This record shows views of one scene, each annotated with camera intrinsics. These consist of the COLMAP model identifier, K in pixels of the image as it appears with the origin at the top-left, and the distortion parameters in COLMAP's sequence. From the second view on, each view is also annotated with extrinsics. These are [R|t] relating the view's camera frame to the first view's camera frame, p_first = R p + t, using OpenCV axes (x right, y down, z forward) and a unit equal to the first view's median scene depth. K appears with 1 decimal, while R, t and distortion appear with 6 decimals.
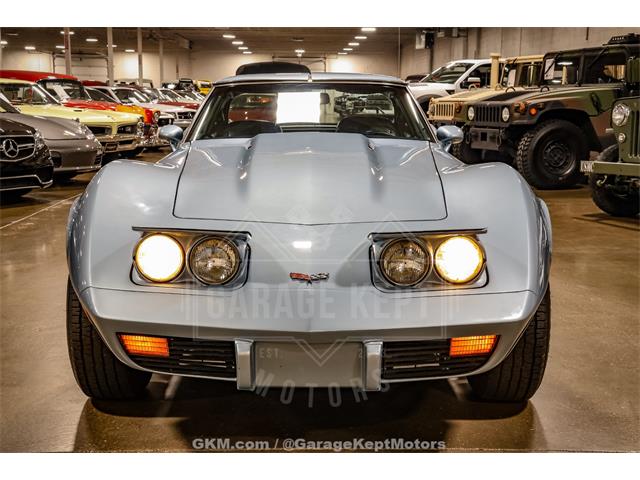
lens RADIAL K [[950.0, 0, 320.0], [0, 950.0, 240.0], [0, 0, 1]] dist [0.197802, 0.059347]
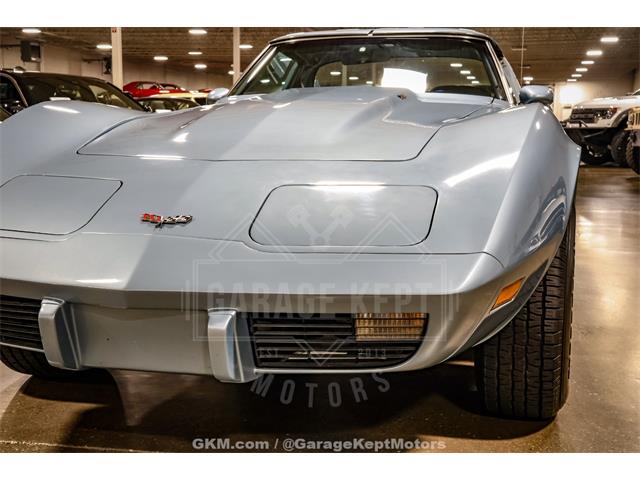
lens RADIAL K [[874.1, 0, 311.3], [0, 874.1, 239.2], [0, 0, 1]] dist [0.129583, 0.007283]
pose [[0.966403, 0.035152, -0.254616, 0.093447], [-0.039570, 0.999142, -0.012252, 0.020101], [0.253967, 0.021915, 0.966965, 0.132673]]
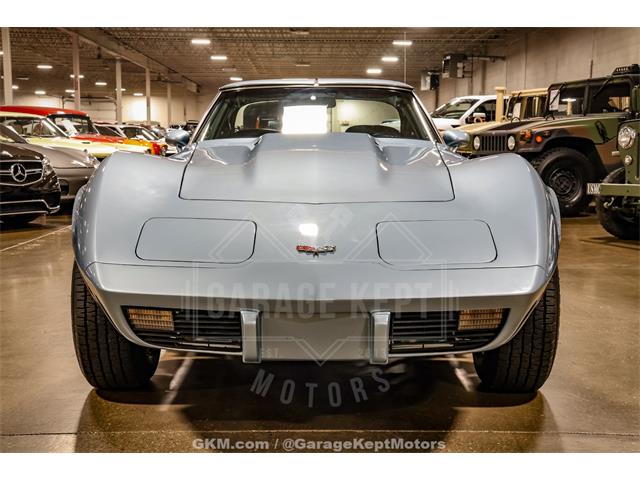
lens RADIAL K [[950.0, 0, 320.0], [0, 950.0, 240.0], [0, 0, 1]] dist [0.197802, 0.059347]
pose [[0.999979, -0.000475, -0.006391, -0.000211], [0.000192, 0.999022, -0.044214, 0.025398], [0.006405, 0.044211, 0.999002, 0.003224]]
